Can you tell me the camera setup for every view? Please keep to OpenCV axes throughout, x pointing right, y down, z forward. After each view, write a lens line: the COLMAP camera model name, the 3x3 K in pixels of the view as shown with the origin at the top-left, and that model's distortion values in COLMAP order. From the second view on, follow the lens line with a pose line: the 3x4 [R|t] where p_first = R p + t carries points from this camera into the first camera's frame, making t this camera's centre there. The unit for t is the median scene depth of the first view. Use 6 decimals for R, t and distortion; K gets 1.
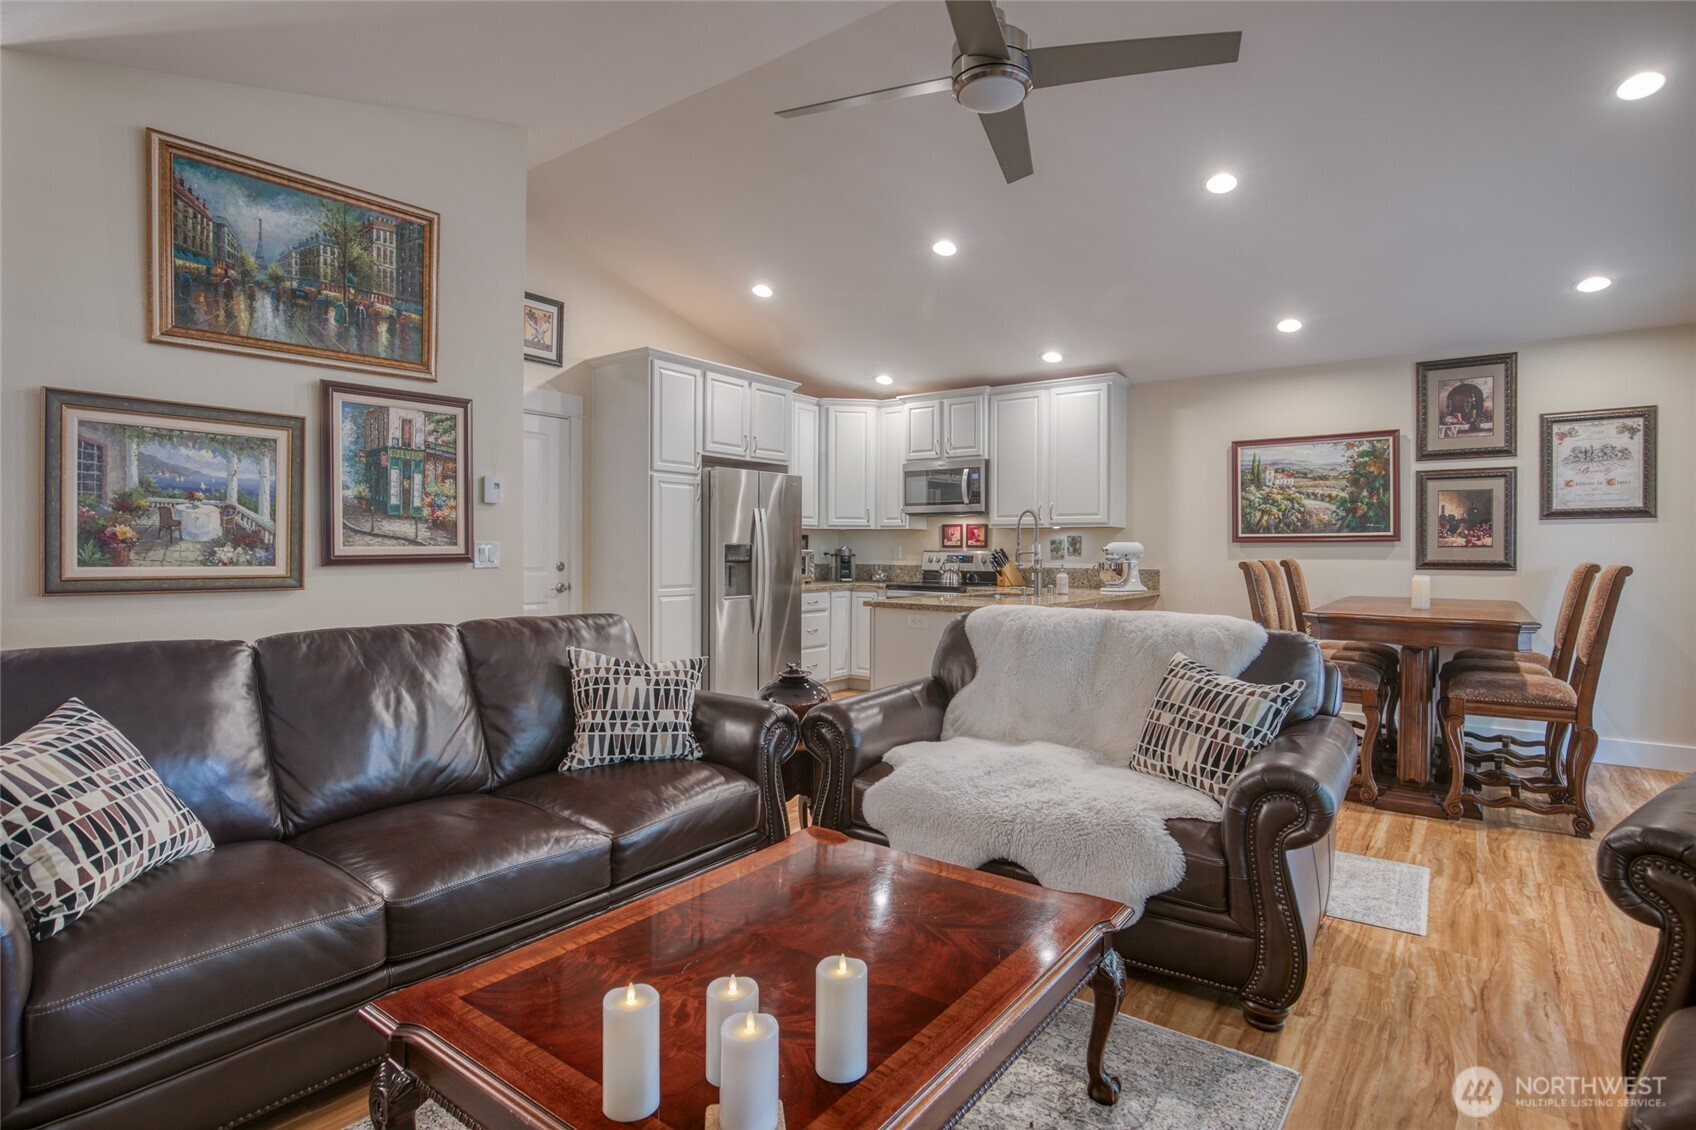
lens RADIAL K [[855.3, 0, 848.0], [0, 855.3, 565.0], [0, 0, 1]] dist [0.000002, -0.000041]
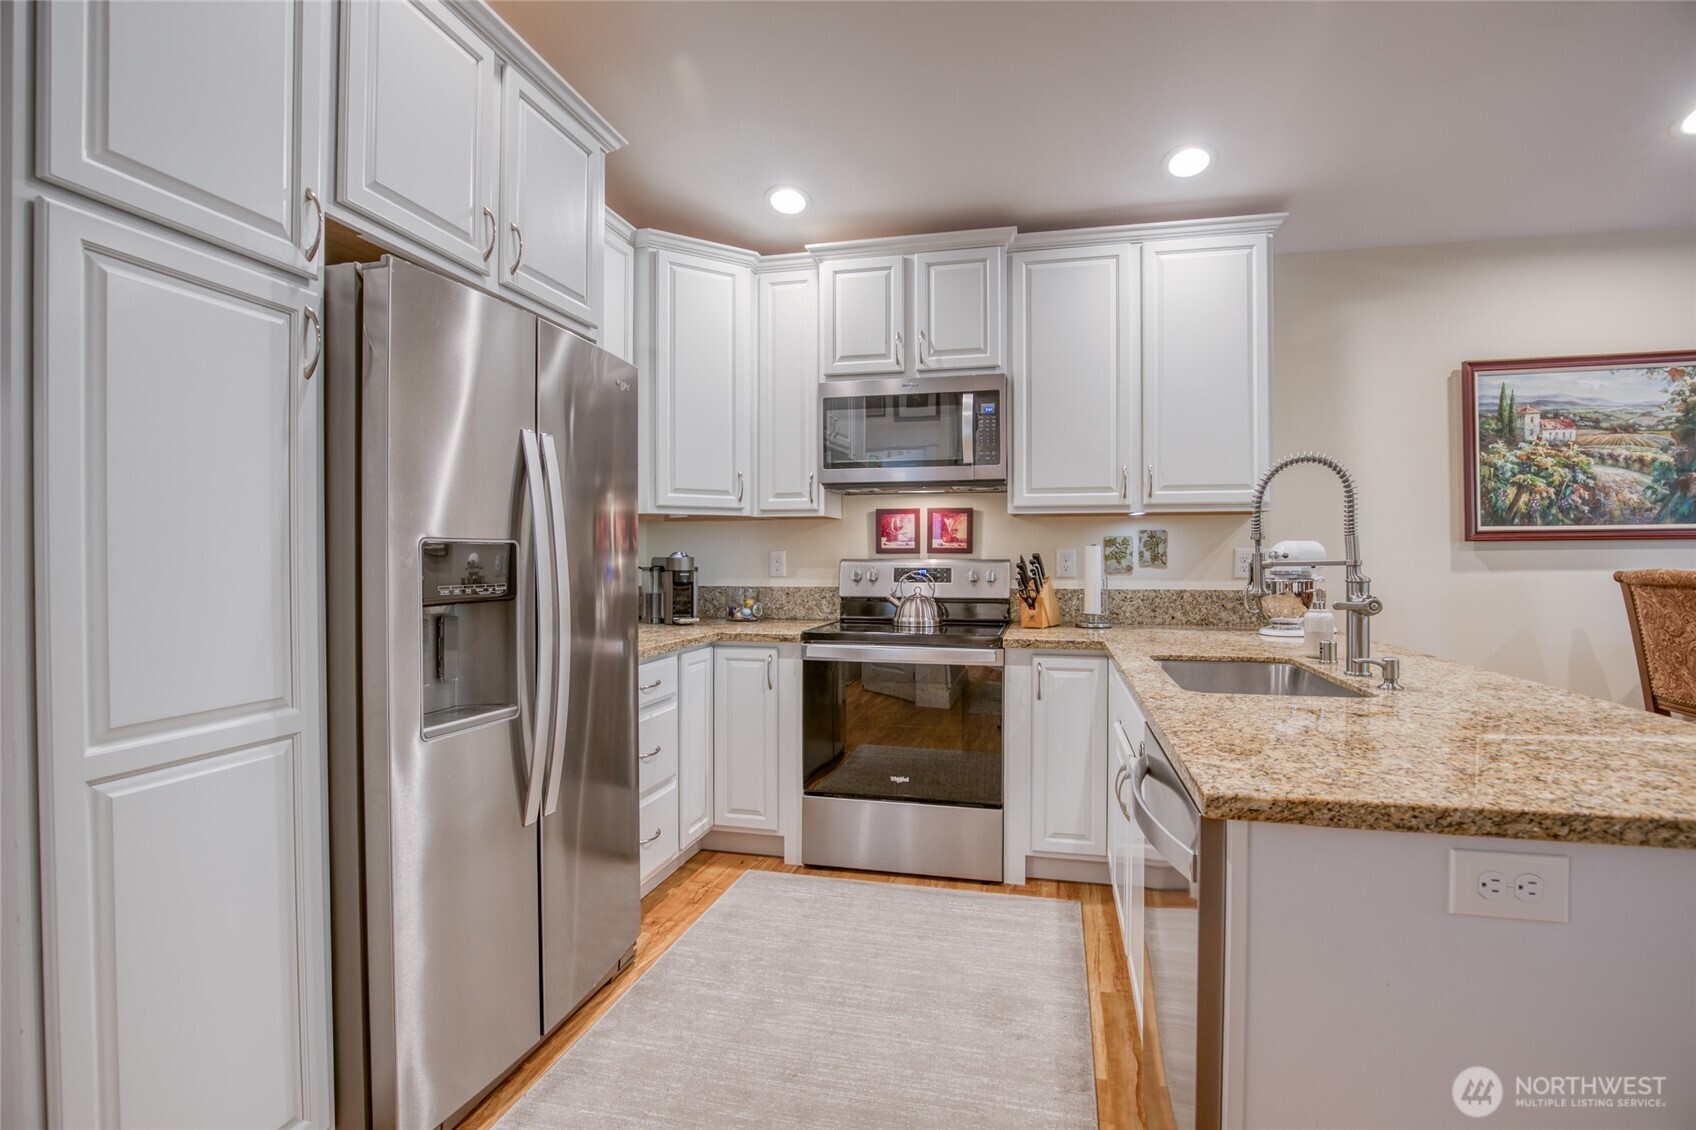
lens RADIAL K [[796.6, 0, 884.9], [0, 796.6, 559.8], [0, 0, 1]] dist [-0.021423, 0.000201]
pose [[0.907611, -0.007464, 0.419746, -0.101186], [0.013193, 0.999855, -0.010746, -0.012199], [-0.419605, 0.015291, 0.907578, 0.615216]]
